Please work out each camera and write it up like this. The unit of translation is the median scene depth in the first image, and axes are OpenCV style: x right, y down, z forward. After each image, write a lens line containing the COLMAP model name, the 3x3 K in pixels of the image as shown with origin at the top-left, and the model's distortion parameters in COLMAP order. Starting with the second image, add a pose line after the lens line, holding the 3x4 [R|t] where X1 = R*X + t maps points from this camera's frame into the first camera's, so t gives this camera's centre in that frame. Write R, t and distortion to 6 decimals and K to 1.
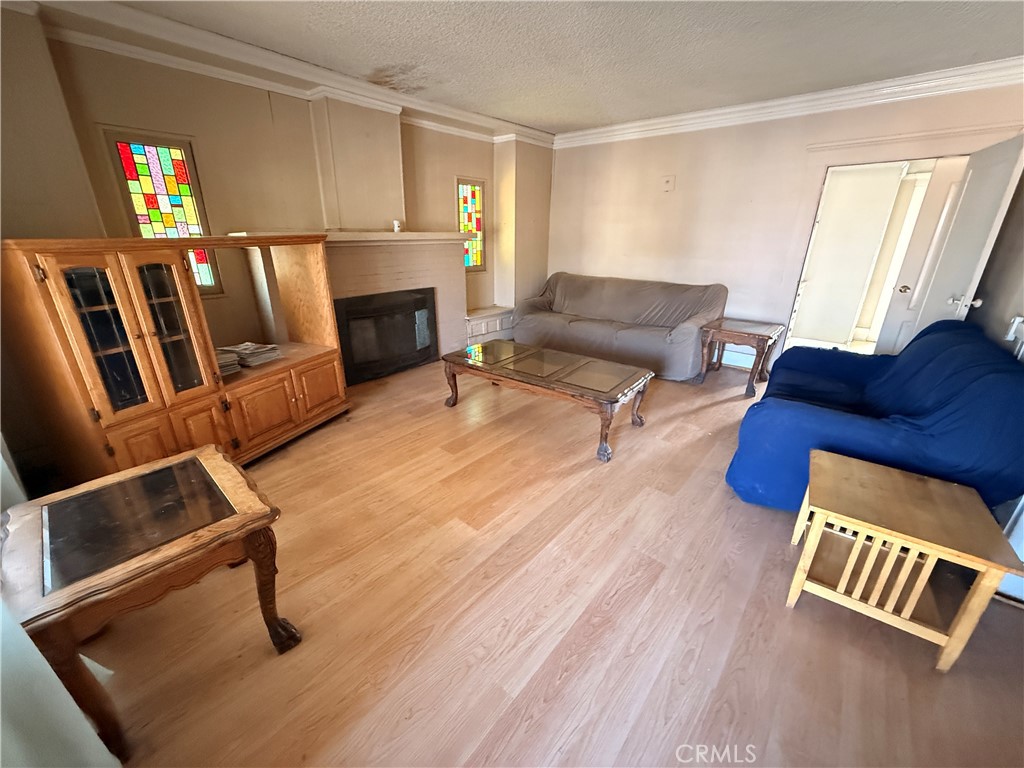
lens RADIAL K [[403.8, 0, 510.8], [0, 403.8, 385.0], [0, 0, 1]] dist [0.000244, -0.000081]
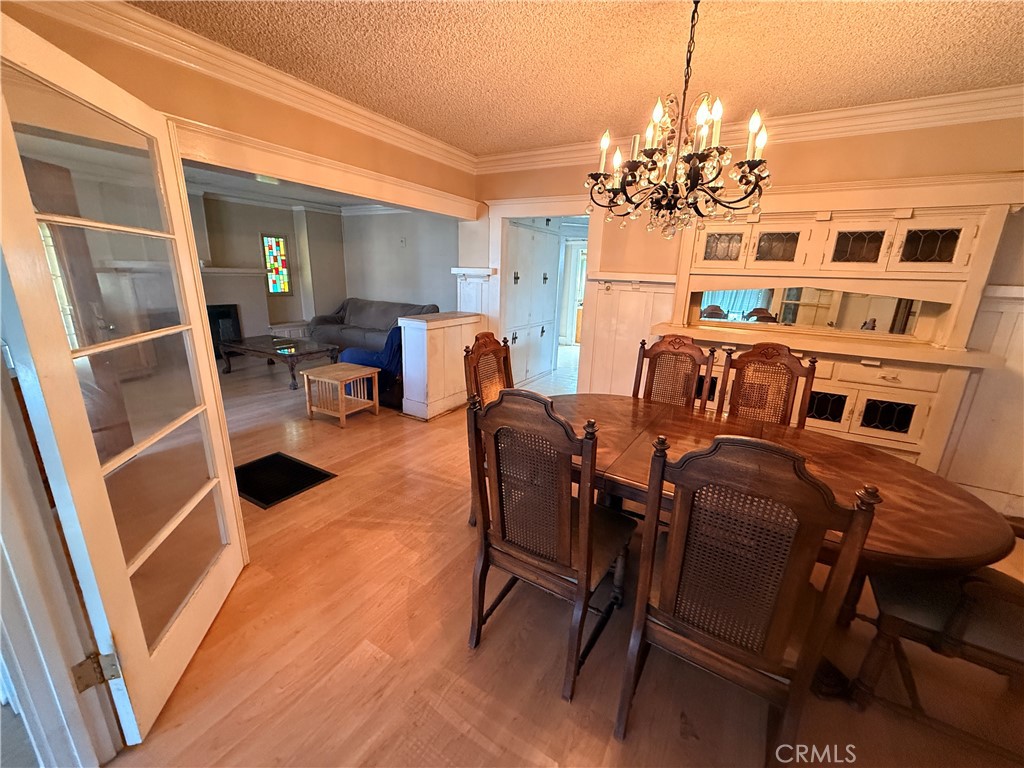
lens RADIAL K [[403.8, 0, 510.7], [0, 403.8, 380.6], [0, 0, 1]] dist [0.000244, -0.000081]
pose [[0.984343, -0.025173, 0.174459, 0.463430], [0.042655, 0.994351, -0.097197, 0.191941], [-0.171027, 0.103116, 0.979856, -0.510513]]
